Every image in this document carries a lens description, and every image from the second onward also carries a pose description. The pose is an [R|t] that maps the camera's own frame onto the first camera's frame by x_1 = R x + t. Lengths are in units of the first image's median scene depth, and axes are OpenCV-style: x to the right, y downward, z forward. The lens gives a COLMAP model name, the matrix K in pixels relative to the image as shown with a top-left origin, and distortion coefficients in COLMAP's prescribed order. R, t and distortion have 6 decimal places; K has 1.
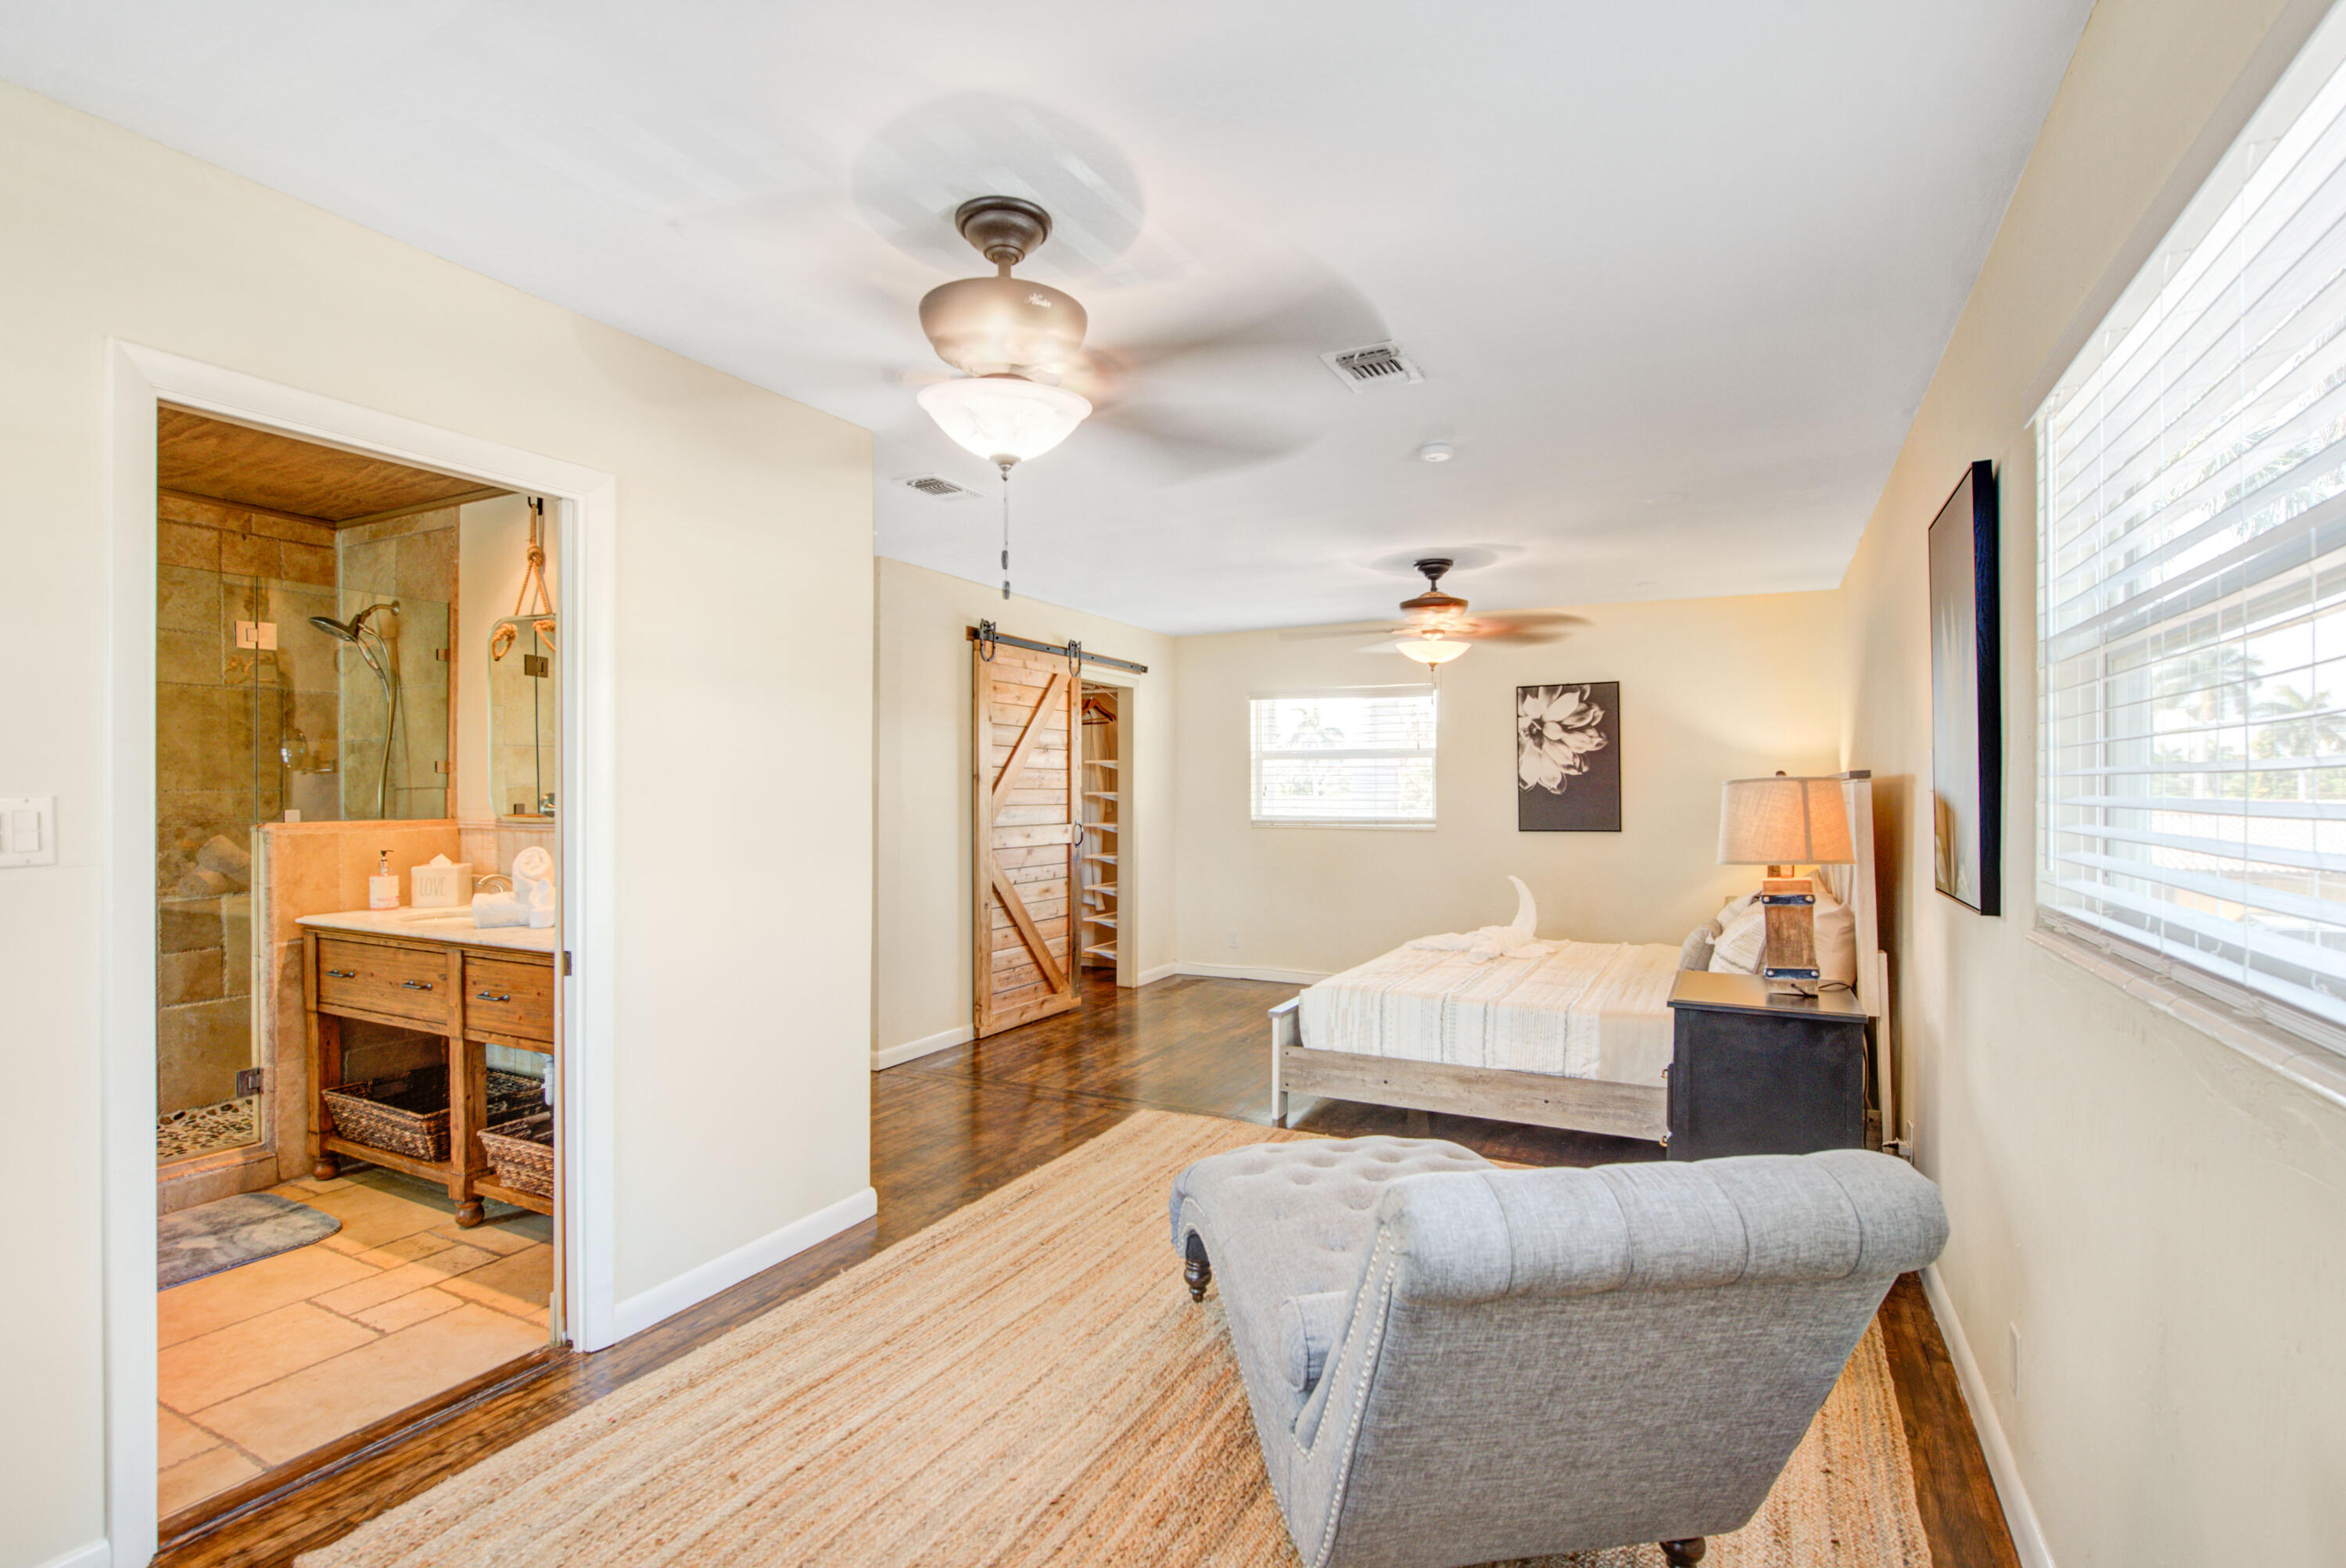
lens RADIAL K [[1093.9, 0, 1171.3], [0, 1093.9, 791.4], [0, 0, 1]] dist [0.000017, -0.000005]
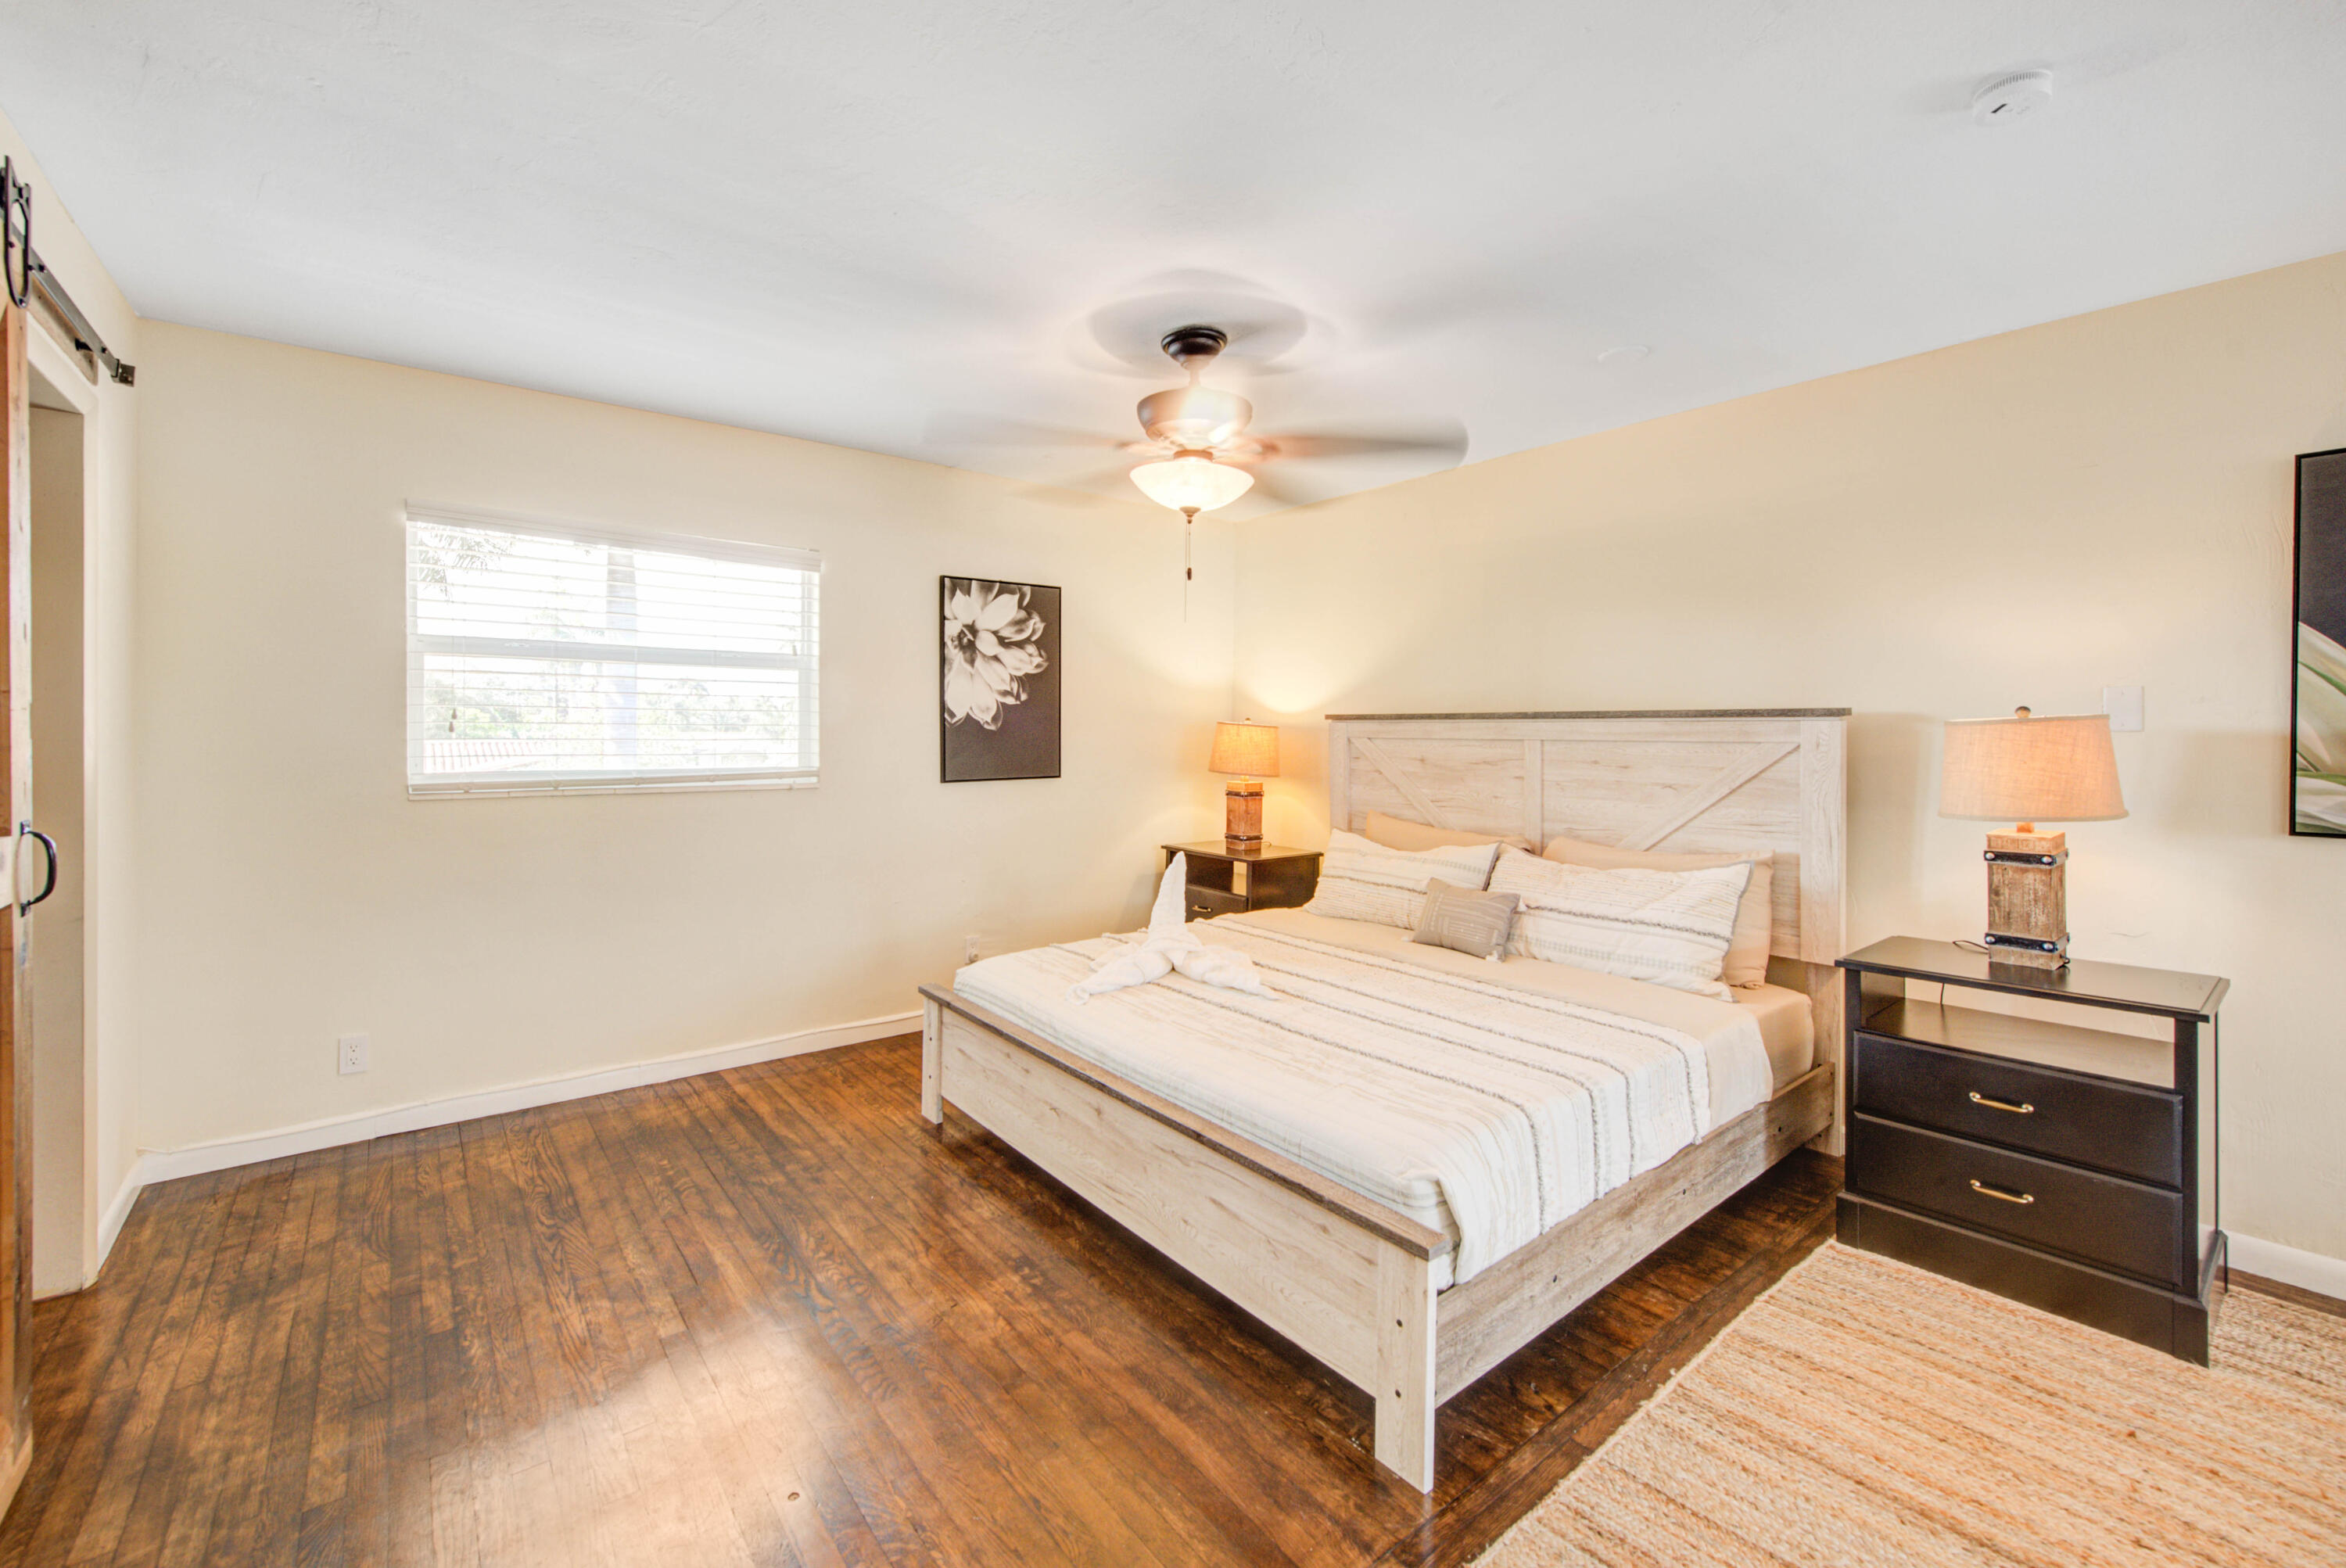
lens RADIAL K [[951.2, 0, 1166.4], [0, 951.2, 728.0], [0, 0, 1]] dist [0.000478, -0.000067]
pose [[0.392800, 0.001294, 0.919623, -0.187737], [-0.008024, 0.999966, 0.002020, -0.000926], [-0.919589, -0.008172, 0.392797, 0.640243]]
